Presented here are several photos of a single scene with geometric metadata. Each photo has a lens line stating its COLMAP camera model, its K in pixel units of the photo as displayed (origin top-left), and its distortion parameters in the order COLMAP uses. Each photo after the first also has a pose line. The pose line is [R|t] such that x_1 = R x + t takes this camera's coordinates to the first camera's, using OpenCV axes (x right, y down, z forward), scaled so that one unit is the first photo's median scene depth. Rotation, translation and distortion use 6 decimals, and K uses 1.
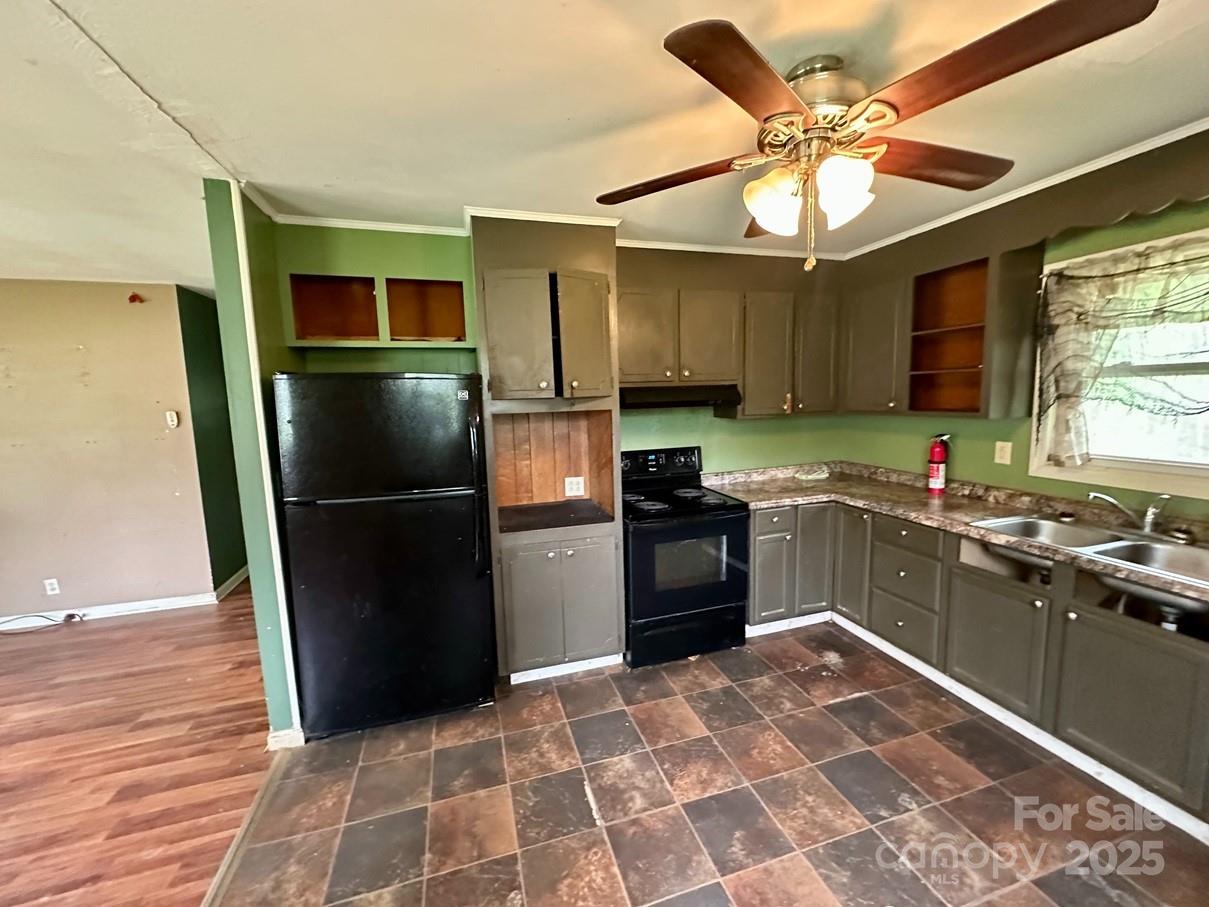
lens RADIAL K [[481.0, 0, 606.2], [0, 481.0, 452.9], [0, 0, 1]] dist [0.000028, 0.000639]
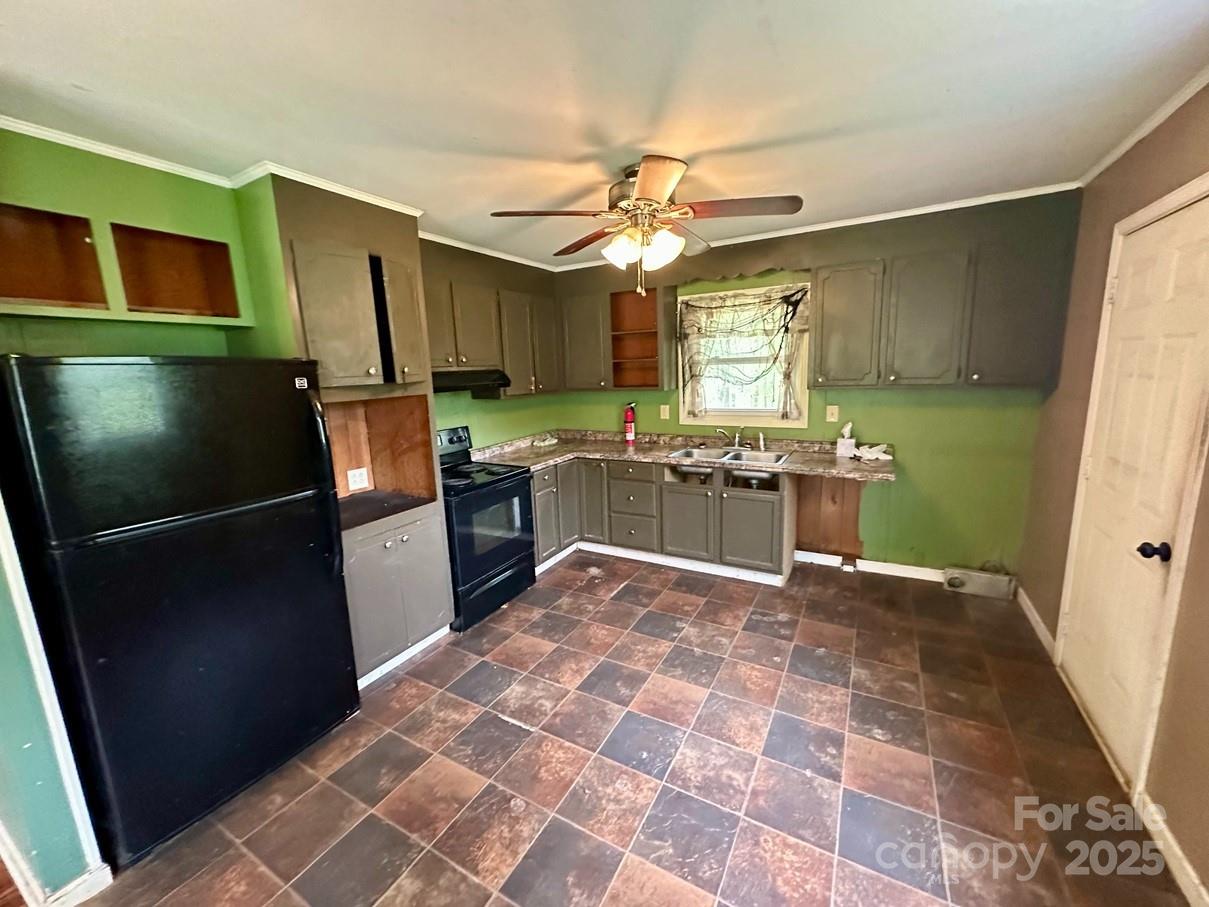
lens RADIAL K [[481.0, 0, 601.7], [0, 481.0, 452.3], [0, 0, 1]] dist [0.000028, 0.000639]
pose [[0.724549, -0.120828, 0.678549, -0.461882], [0.100379, 0.992515, 0.069551, 0.000473], [-0.681874, 0.017719, 0.731255, -0.020022]]
